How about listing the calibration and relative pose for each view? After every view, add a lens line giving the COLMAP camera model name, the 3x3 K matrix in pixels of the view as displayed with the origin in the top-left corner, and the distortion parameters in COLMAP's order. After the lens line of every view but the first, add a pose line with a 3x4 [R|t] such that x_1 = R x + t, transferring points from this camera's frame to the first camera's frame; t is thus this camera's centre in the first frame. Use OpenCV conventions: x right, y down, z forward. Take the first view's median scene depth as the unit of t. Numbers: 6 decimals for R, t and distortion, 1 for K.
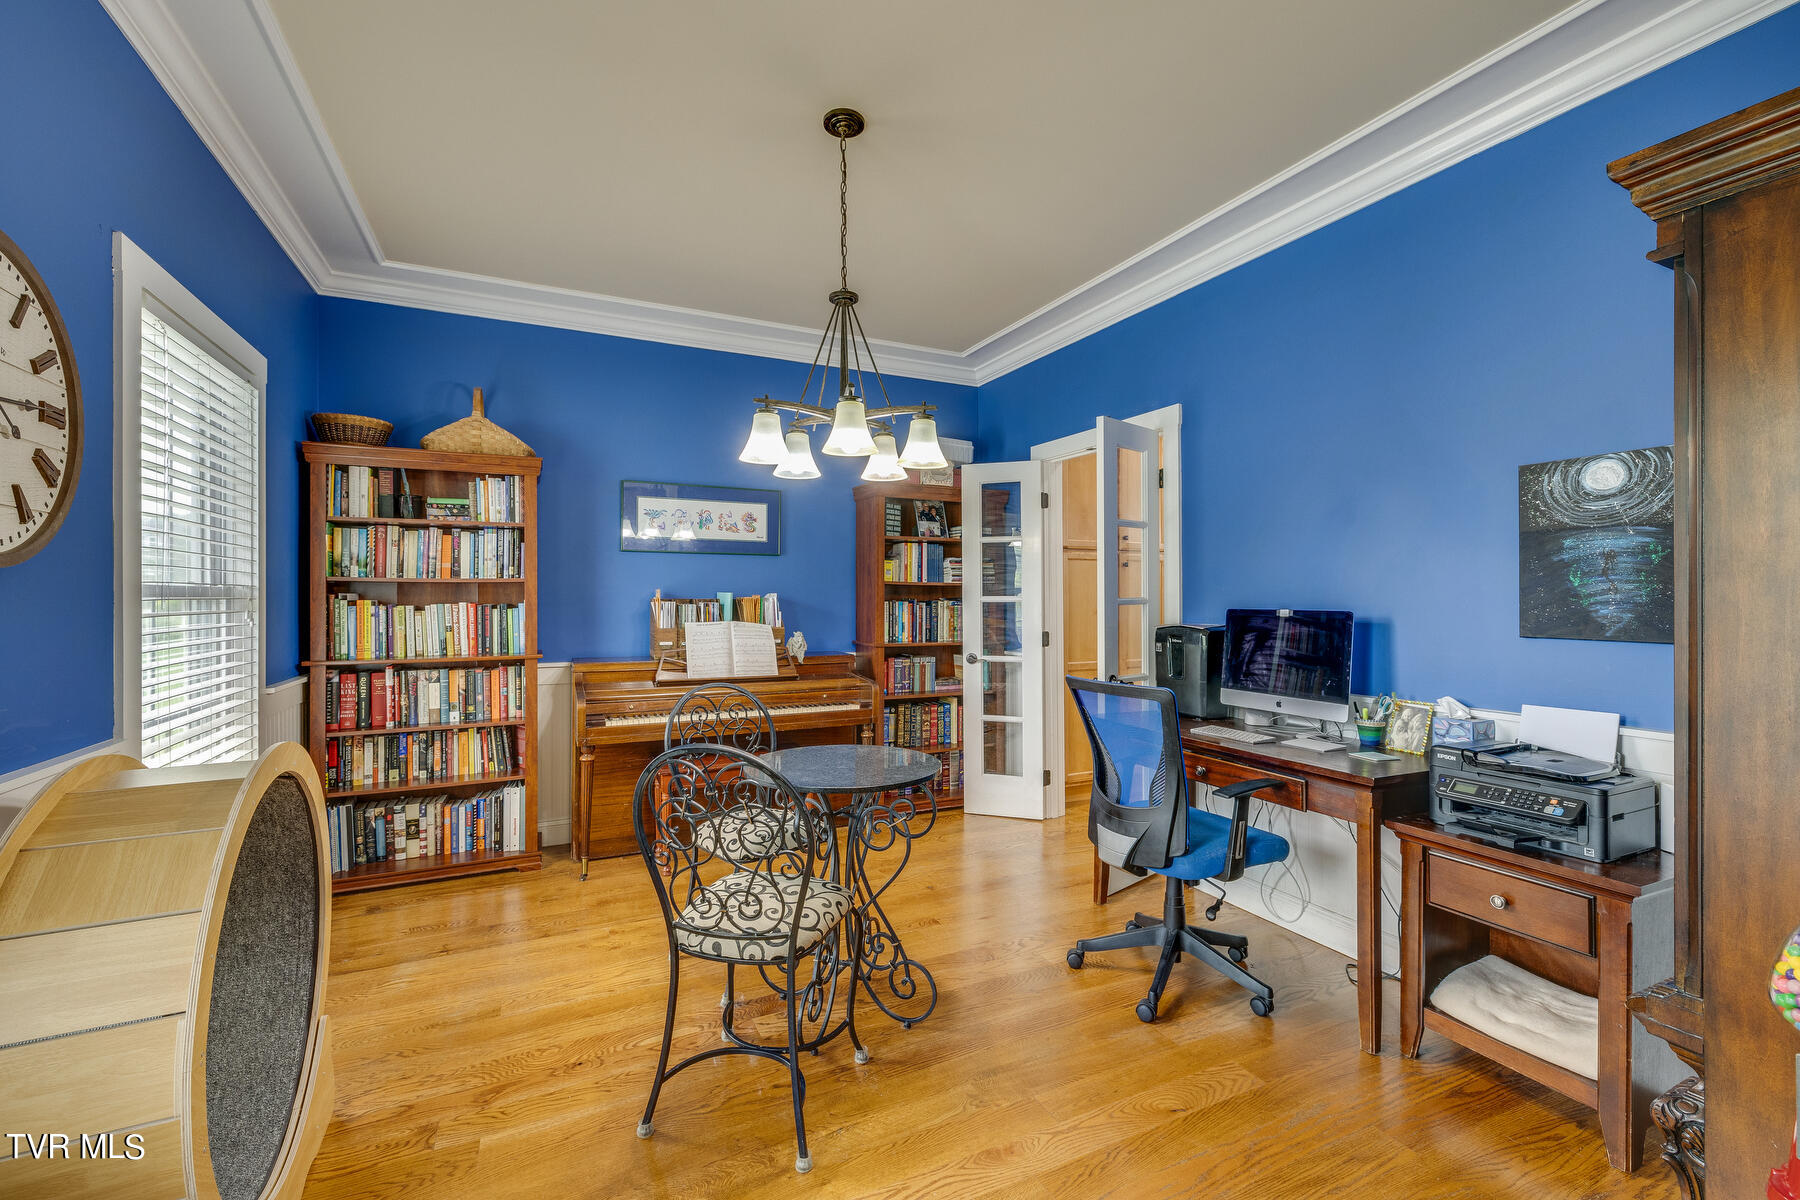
lens RADIAL K [[753.7, 0, 901.1], [0, 753.7, 596.8], [0, 0, 1]] dist [0.000906, -0.000521]
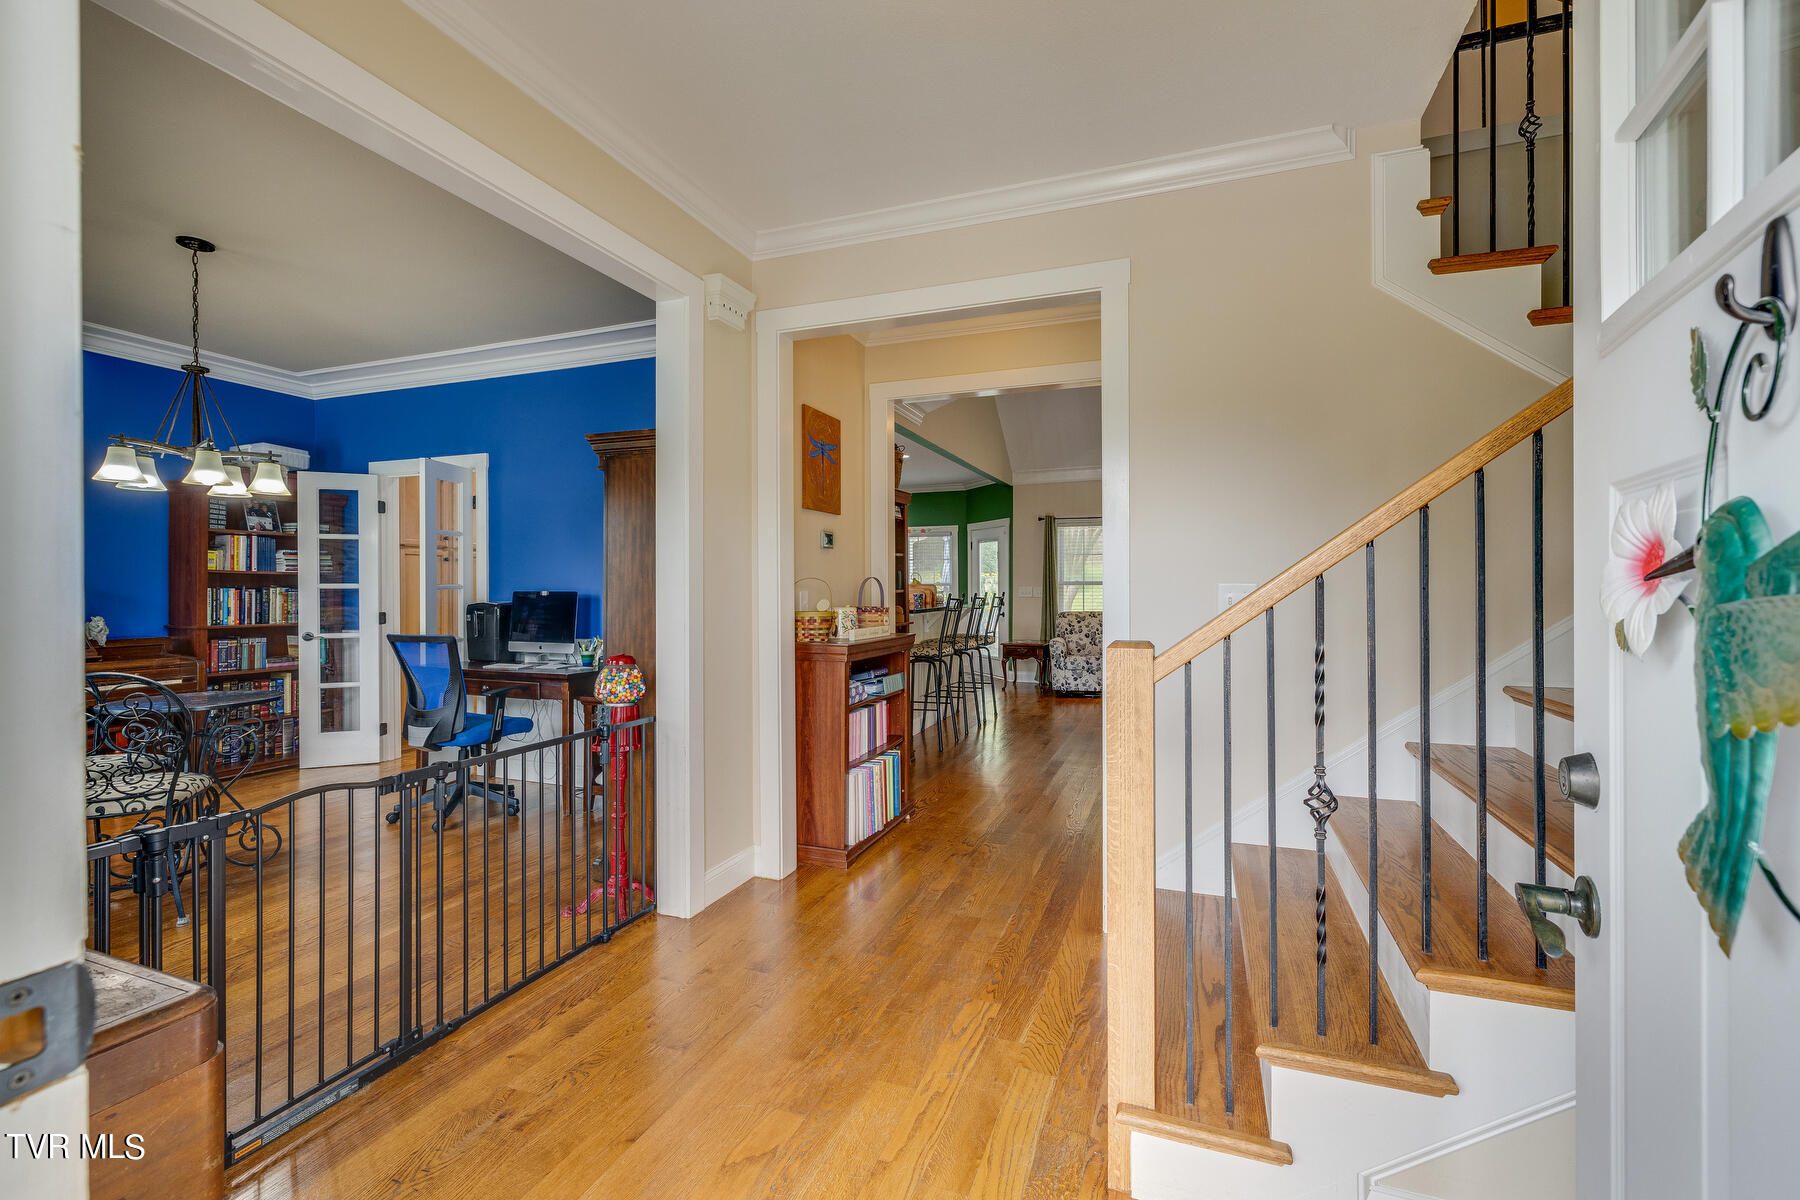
lens RADIAL K [[753.7, 0, 899.3], [0, 753.7, 585.8], [0, 0, 1]] dist [0.000906, -0.000521]
pose [[0.723114, 0.001071, 0.690728, -0.052300], [0.000275, 0.999998, -0.001838, 0.005411], [-0.690728, 0.001519, 0.723113, -0.495723]]
